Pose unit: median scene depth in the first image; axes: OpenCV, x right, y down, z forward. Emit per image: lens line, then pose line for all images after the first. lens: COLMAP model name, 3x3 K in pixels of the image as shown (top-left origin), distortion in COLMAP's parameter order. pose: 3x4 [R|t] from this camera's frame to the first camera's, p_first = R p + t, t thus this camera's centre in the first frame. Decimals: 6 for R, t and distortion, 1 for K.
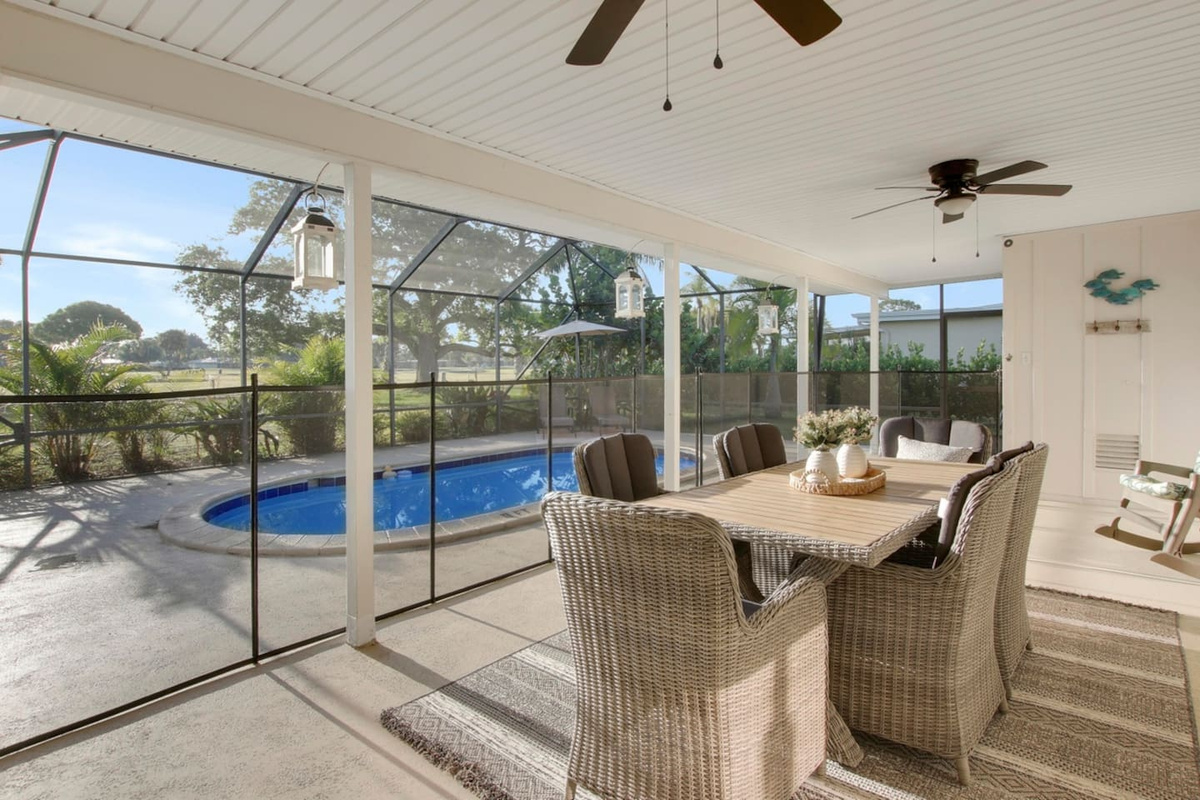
lens RADIAL K [[624.7, 0, 600.9], [0, 624.7, 382.8], [0, 0, 1]] dist [0.000996, 0.000055]
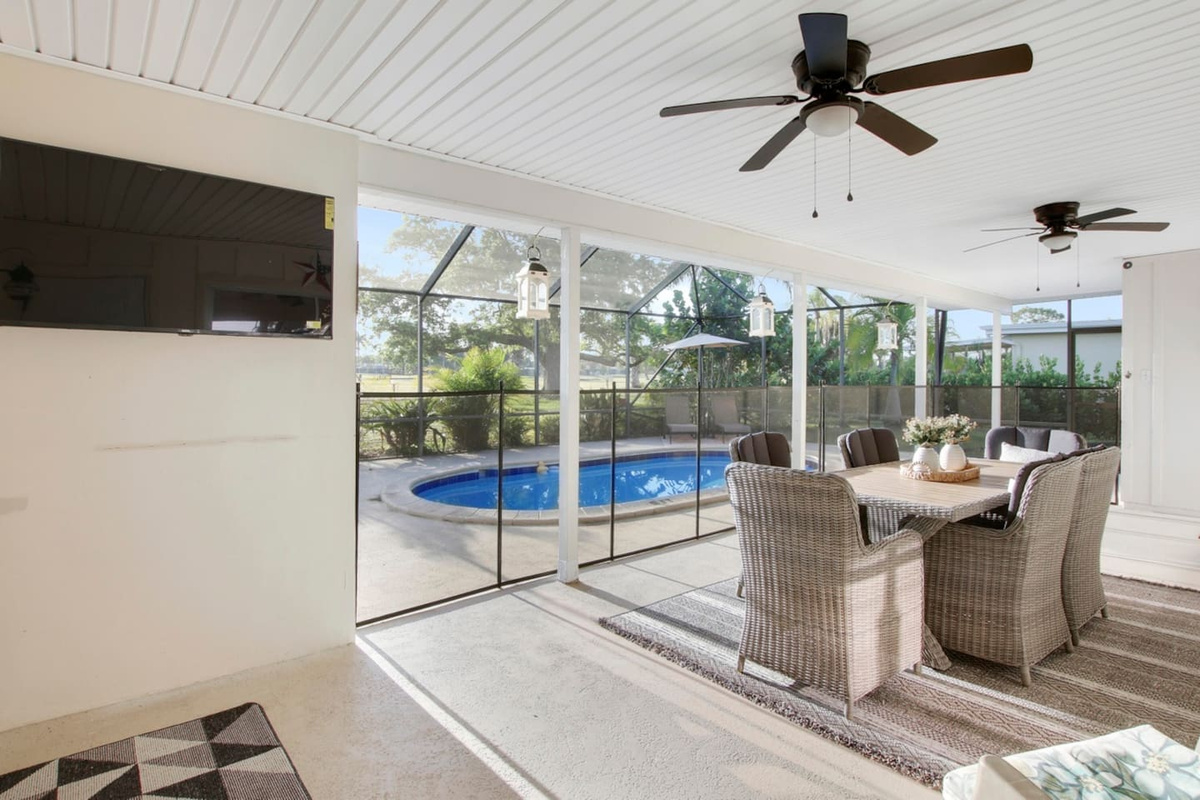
lens RADIAL K [[628.3, 0, 632.0], [0, 628.3, 380.9], [0, 0, 1]] dist [-0.002768, -0.000359]
pose [[0.991754, 0.015067, -0.127264, -0.034723], [-0.017347, 0.999708, -0.016828, 0.001406], [0.126974, 0.018897, 0.991726, -0.147635]]
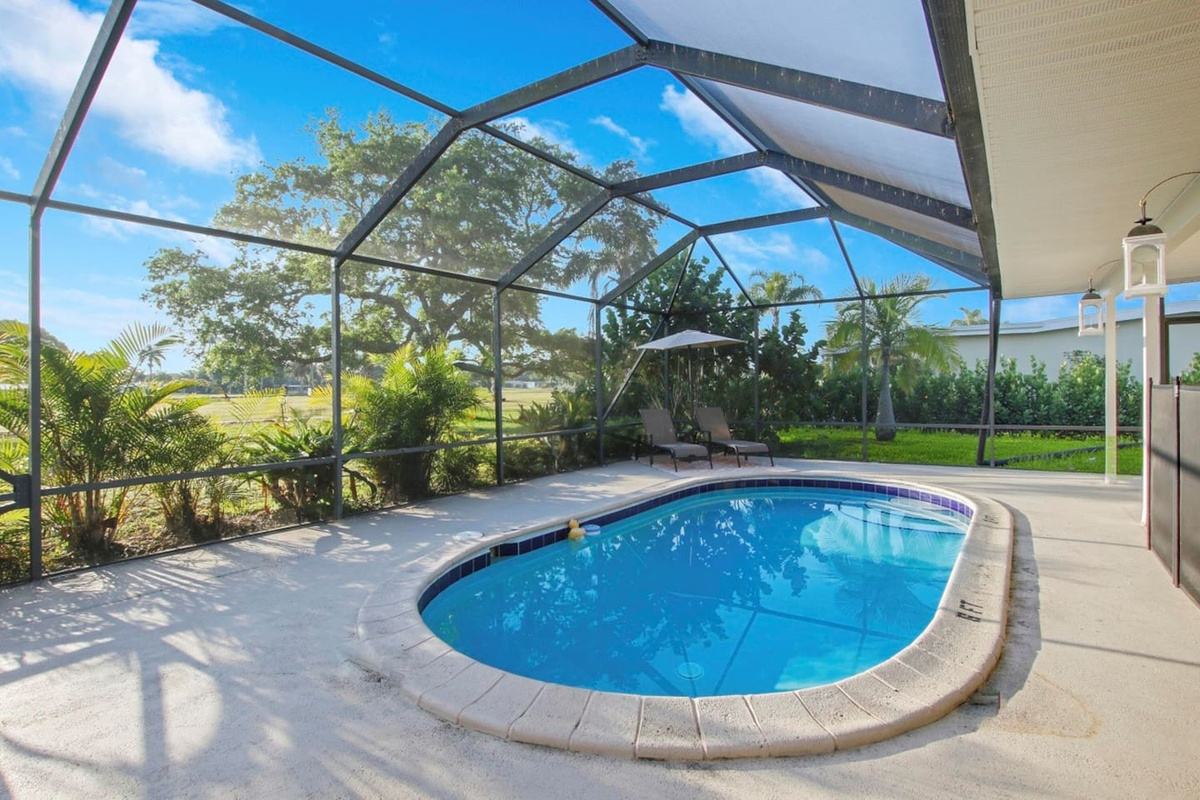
lens RADIAL K [[597.8, 0, 618.2], [0, 597.8, 395.6], [0, 0, 1]] dist [-0.001445, -0.010495]
pose [[0.992197, -0.006858, 0.124493, -0.410282], [0.008511, 0.999883, -0.012749, -0.001528], [-0.124391, 0.013709, 0.992139, 0.338288]]
